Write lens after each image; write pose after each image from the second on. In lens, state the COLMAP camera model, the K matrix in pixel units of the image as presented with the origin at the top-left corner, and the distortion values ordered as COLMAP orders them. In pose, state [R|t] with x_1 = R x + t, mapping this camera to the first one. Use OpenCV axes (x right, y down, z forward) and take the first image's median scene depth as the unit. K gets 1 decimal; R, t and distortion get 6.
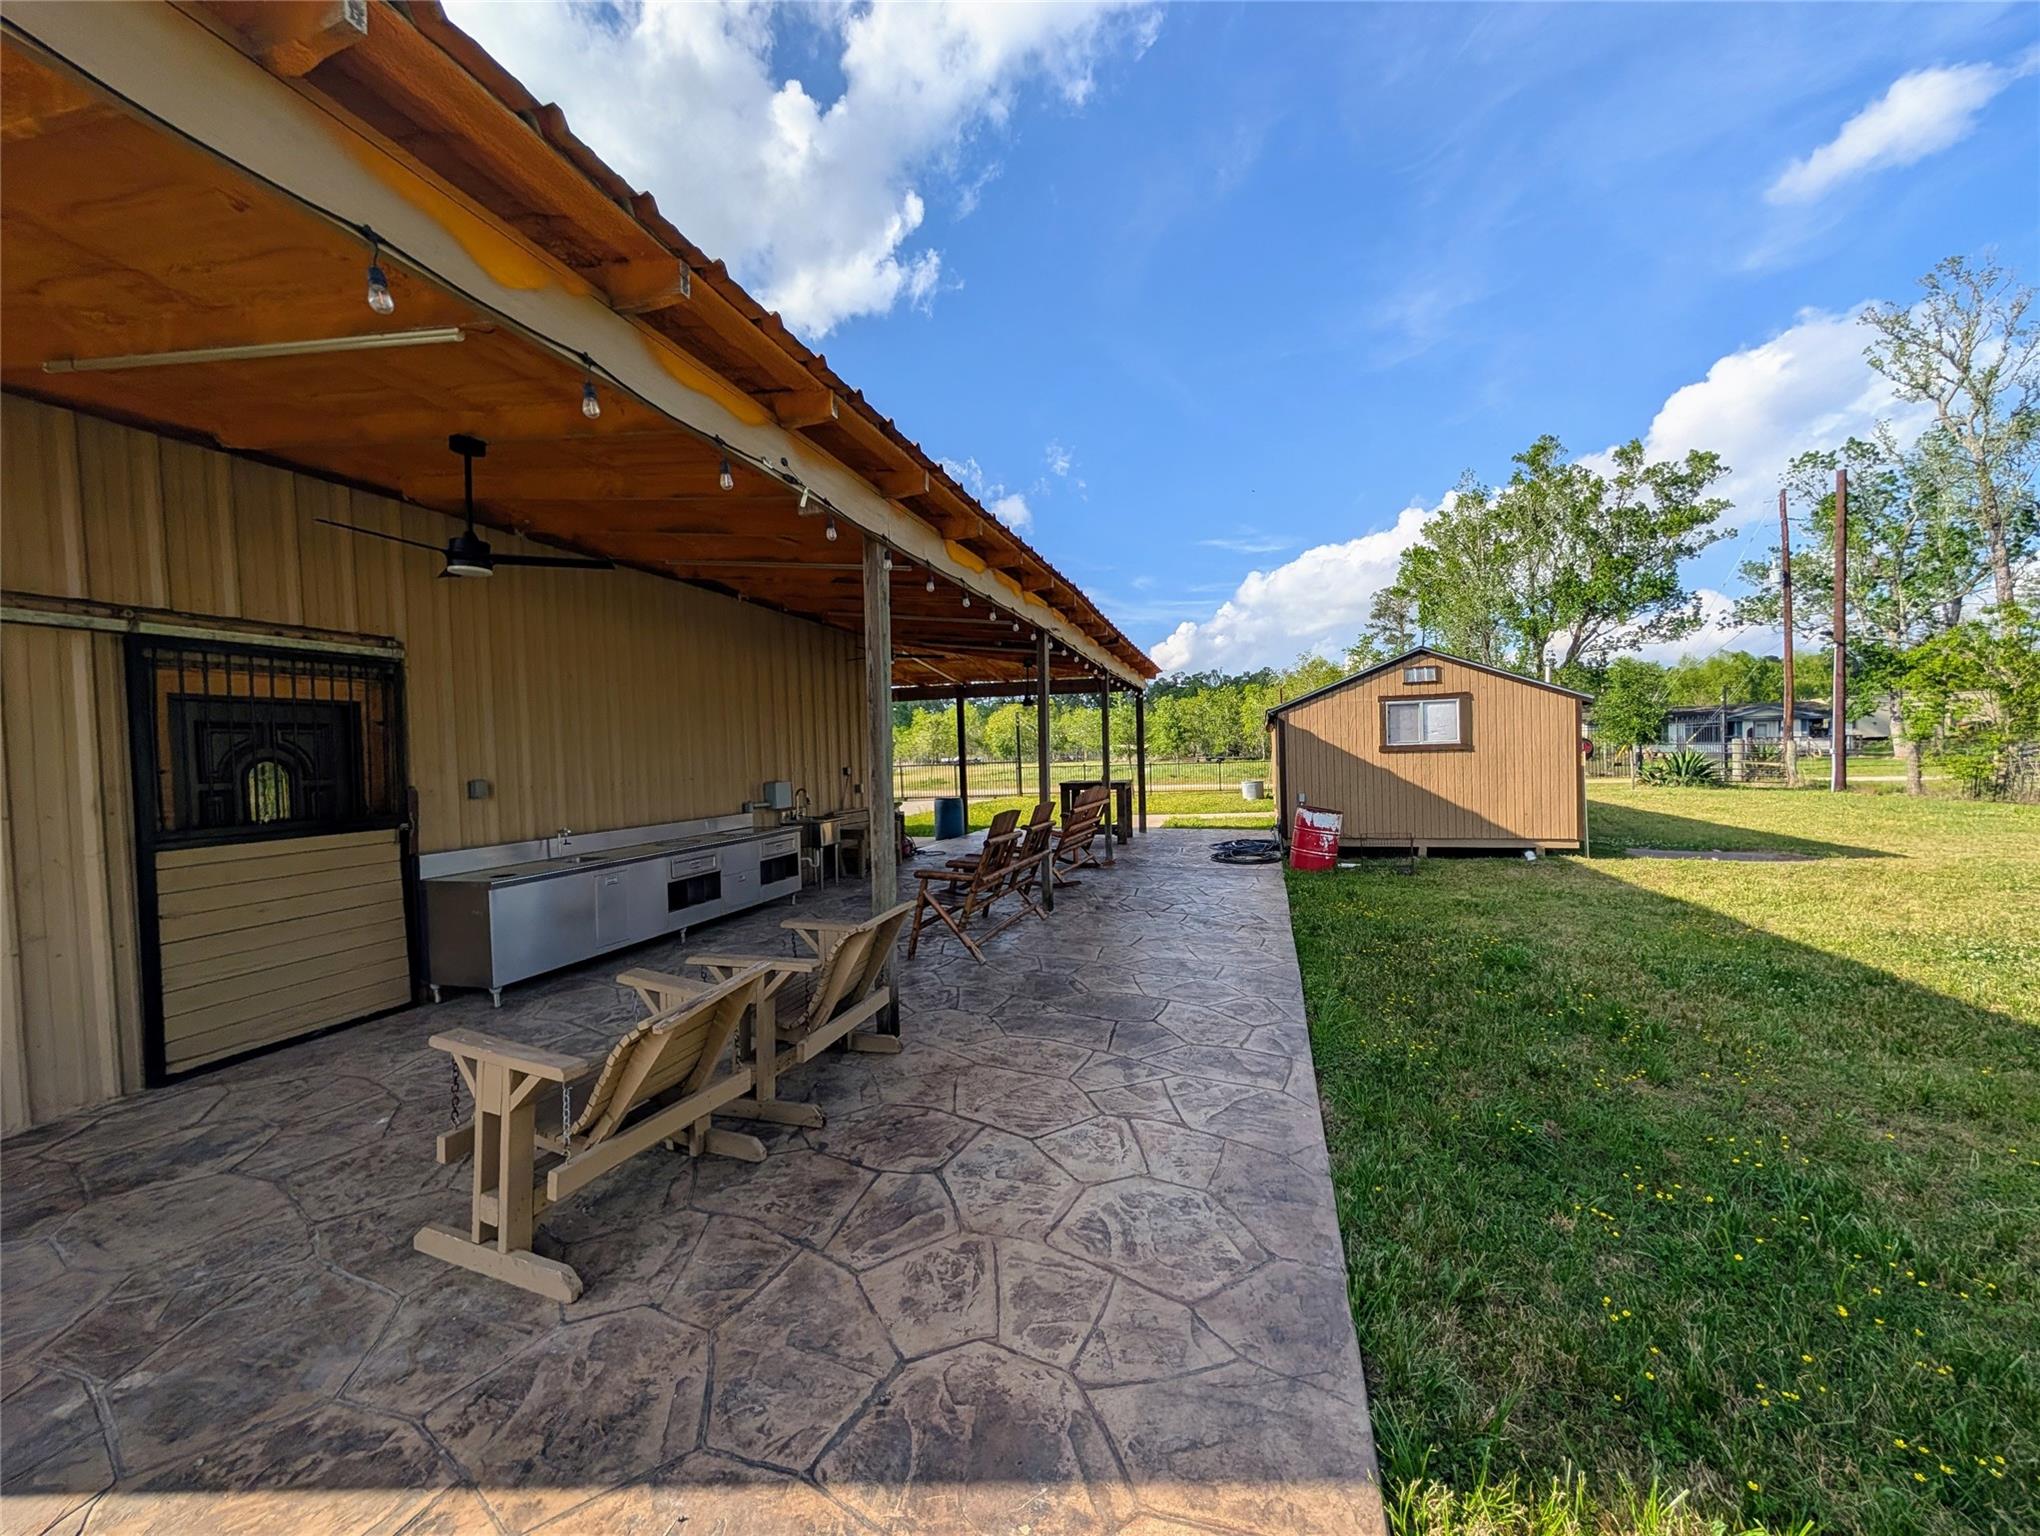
lens RADIAL K [[746.9, 0, 1020.0], [0, 746.9, 768.0], [0, 0, 1]] dist [0.000515, -0.000189]
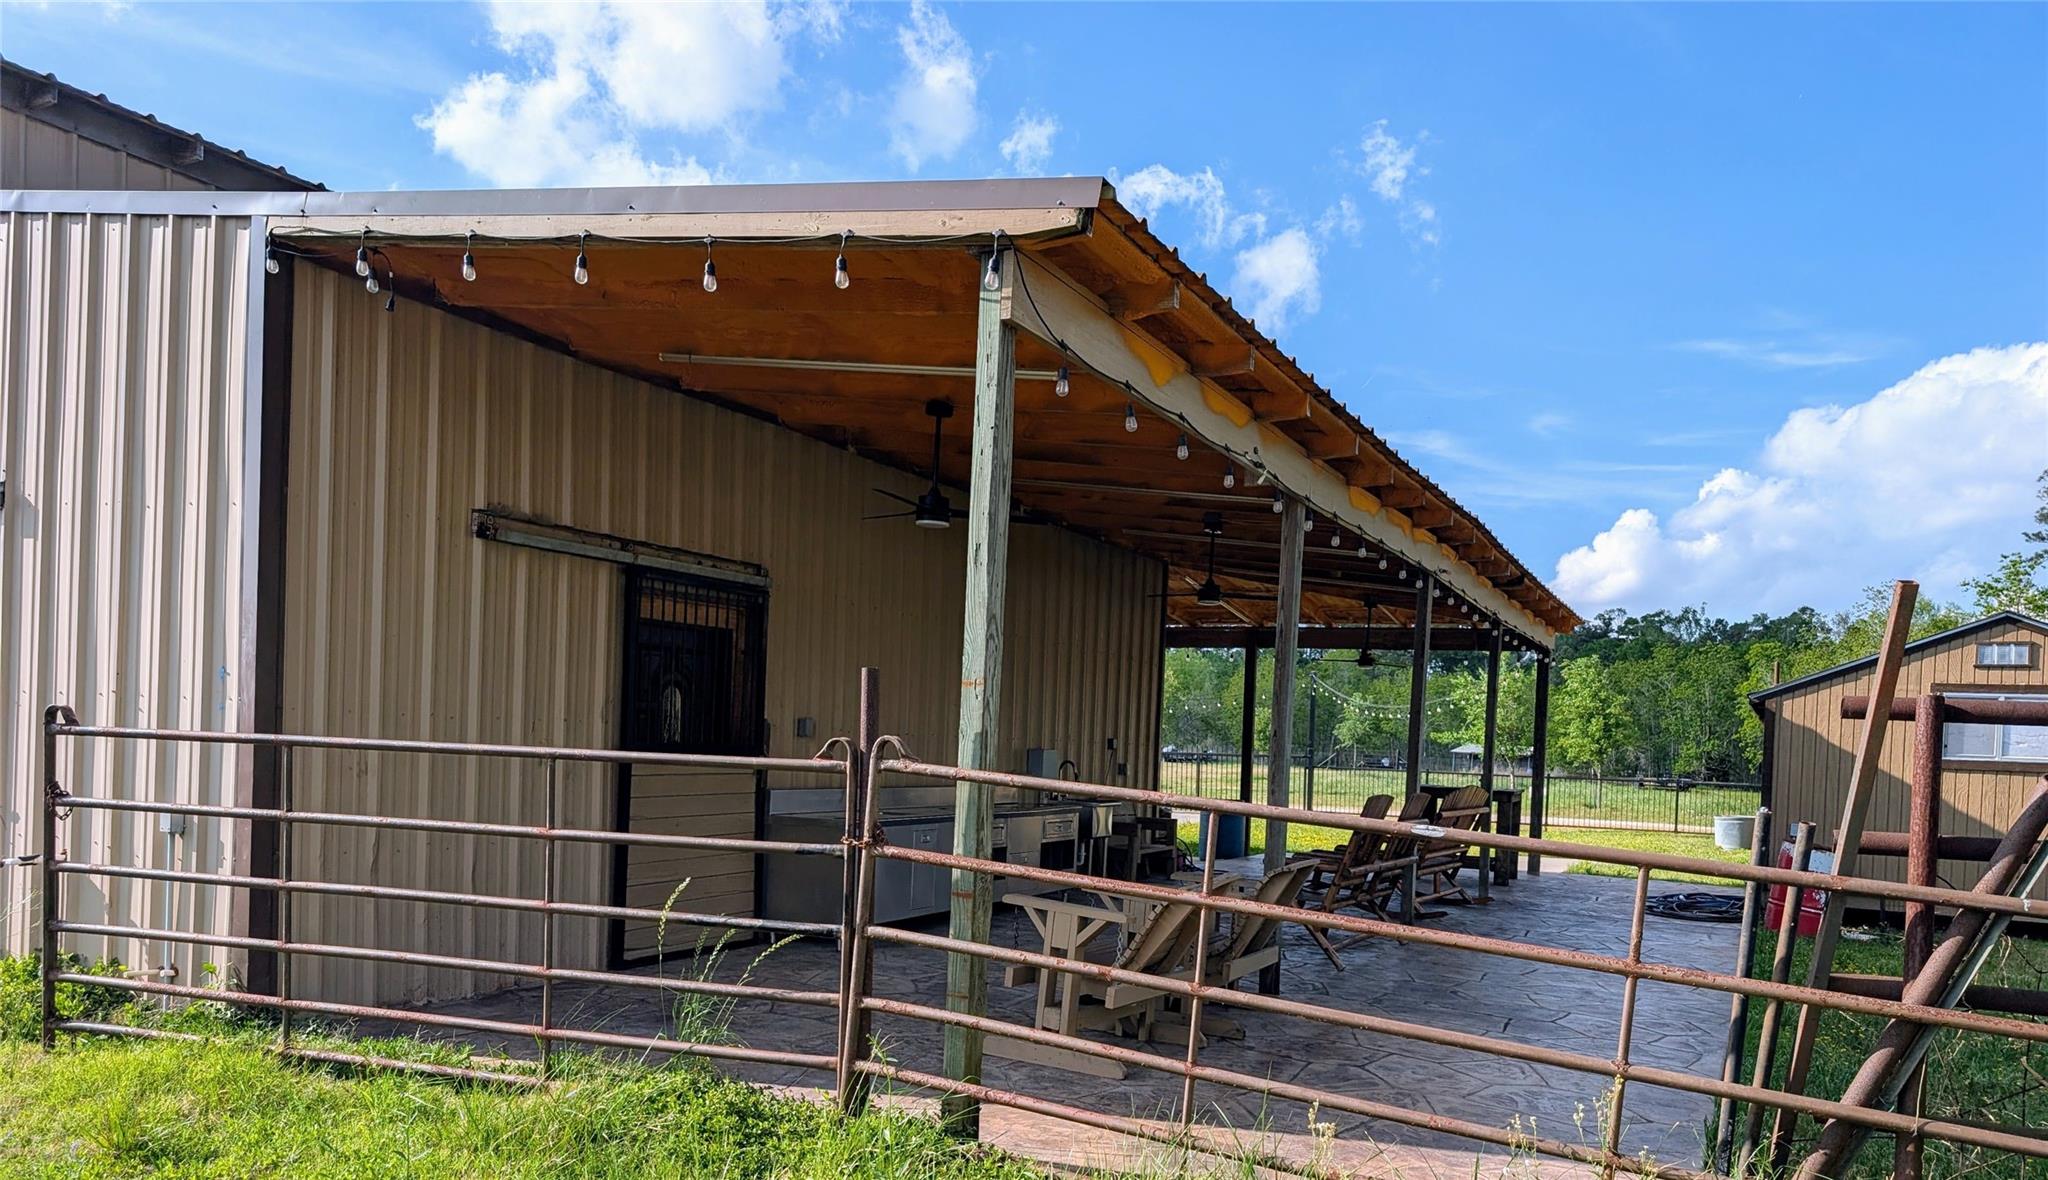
lens RADIAL K [[1783.9, 0, 881.0], [0, 1783.9, 785.9], [0, 0, 1]] dist [0.069793, -0.195650]
pose [[0.982657, 0.069642, -0.171859, -0.173328], [-0.070045, 0.997537, 0.003726, 0.061570], [0.171695, 0.008377, 0.985115, -0.835279]]
